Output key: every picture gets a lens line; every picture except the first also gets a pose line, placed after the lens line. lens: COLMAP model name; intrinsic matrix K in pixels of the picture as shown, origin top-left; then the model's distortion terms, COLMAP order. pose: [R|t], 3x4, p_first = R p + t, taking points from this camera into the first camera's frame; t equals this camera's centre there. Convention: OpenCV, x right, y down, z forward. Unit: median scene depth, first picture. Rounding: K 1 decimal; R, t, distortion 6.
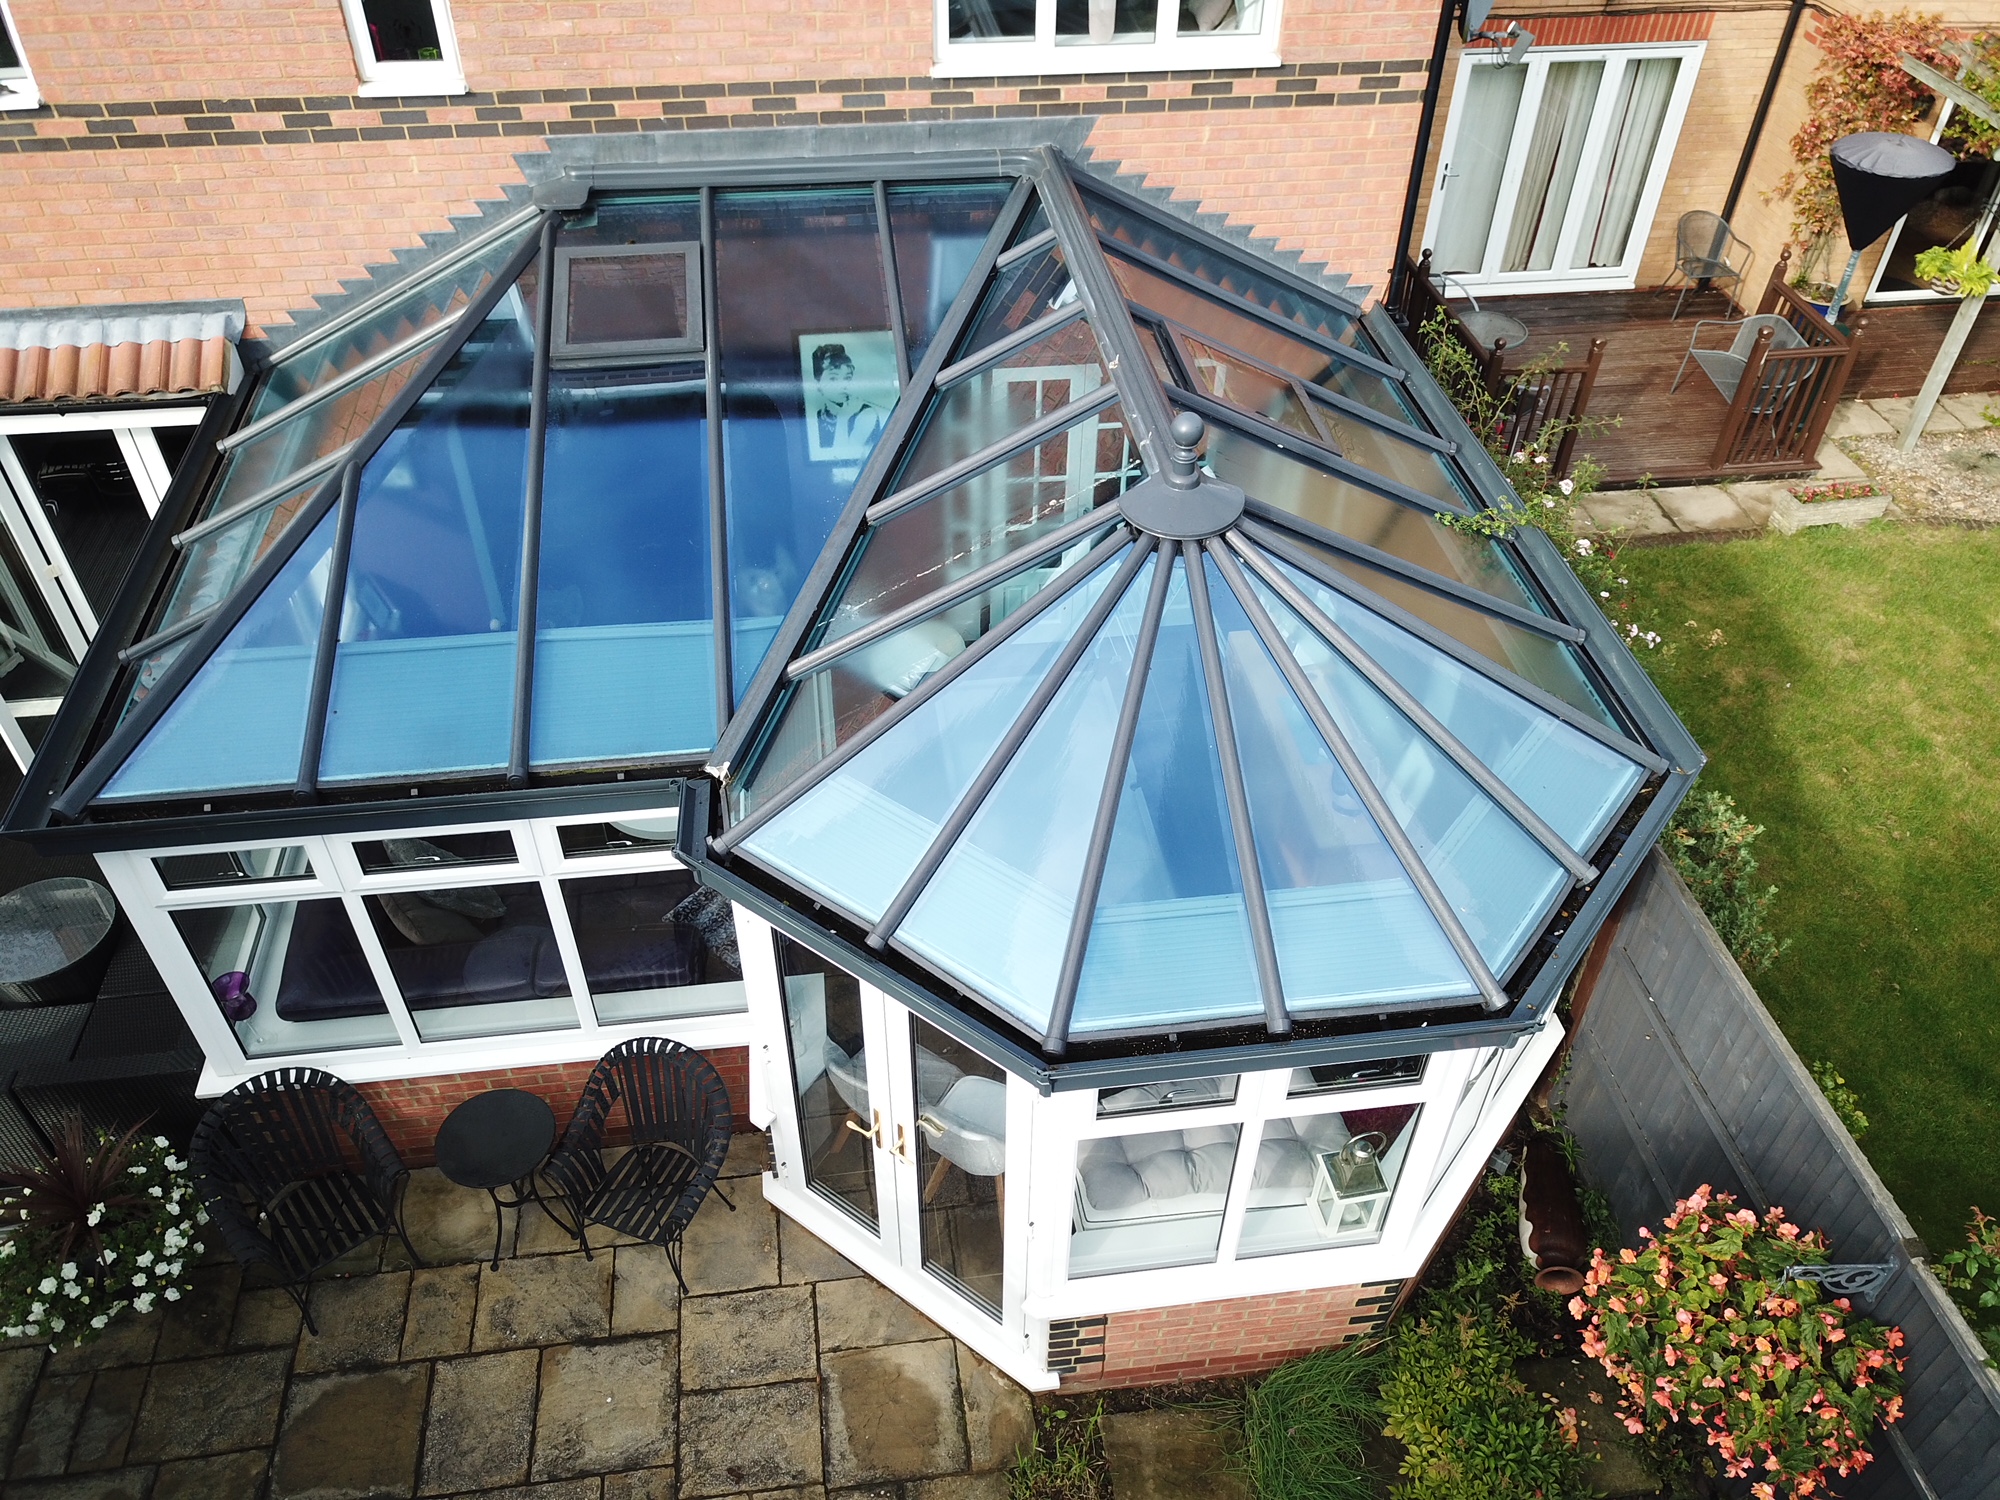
lens RADIAL K [[1515.3, 0, 996.1], [0, 1515.3, 752.9], [0, 0, 1]] dist [-0.000819, 0.004086]
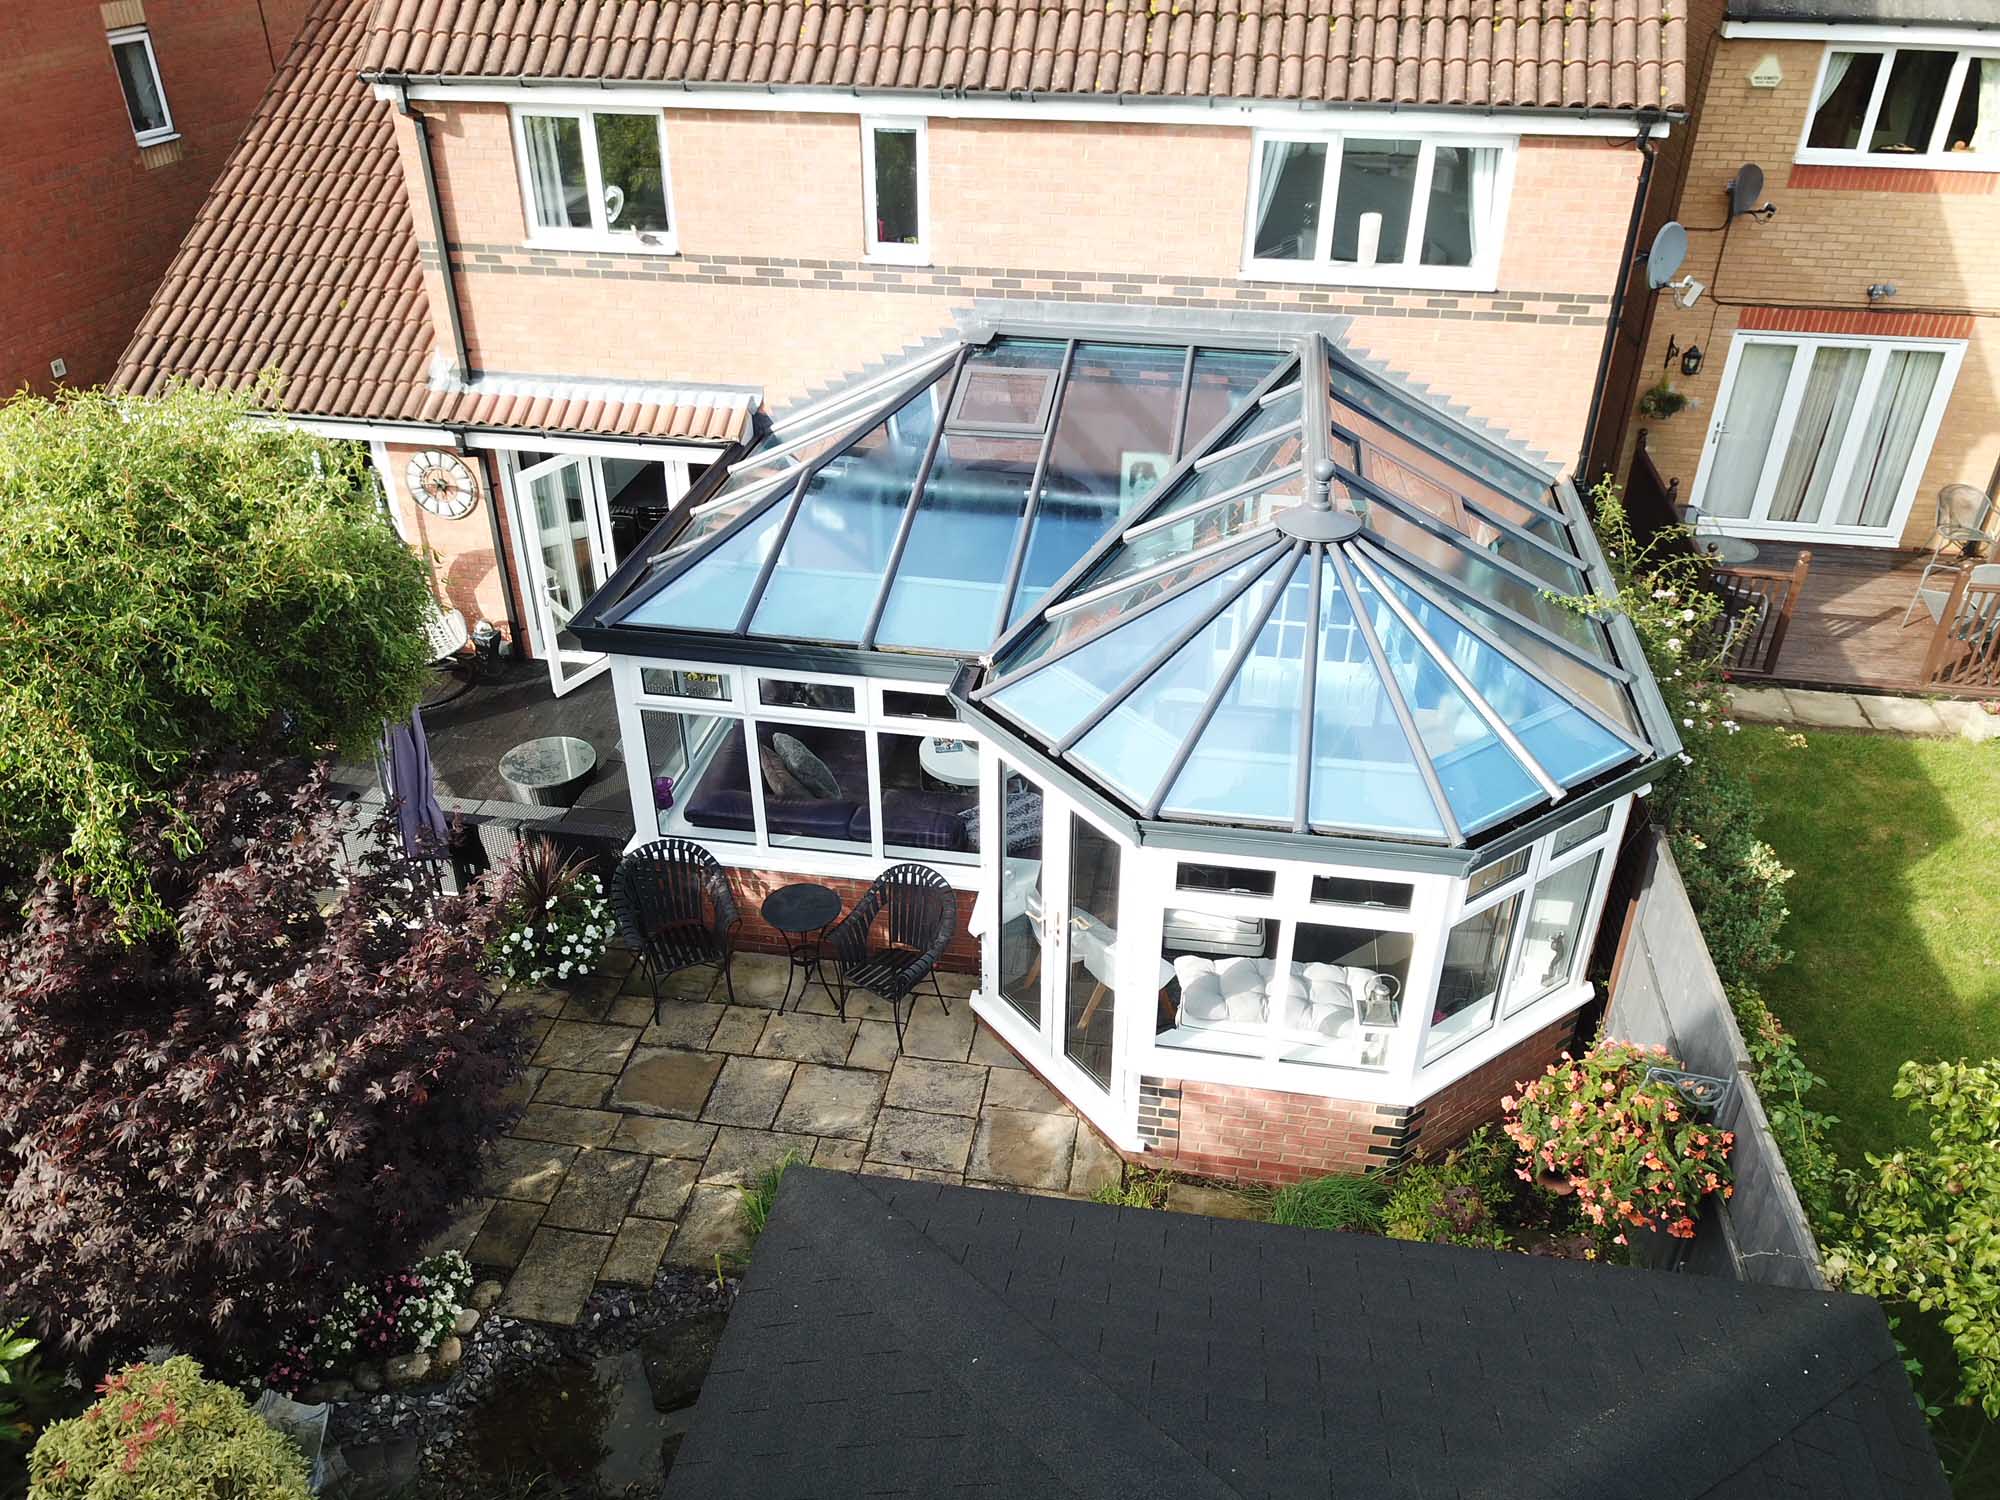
lens RADIAL K [[1515.3, 0, 1001.7], [0, 1515.3, 749.2], [0, 0, 1]] dist [-0.000819, 0.004086]
pose [[0.955195, 0.147876, -0.256389, 0.182984], [-0.192706, 0.968204, -0.159517, 0.264059], [0.224648, 0.201777, 0.953320, -0.337191]]
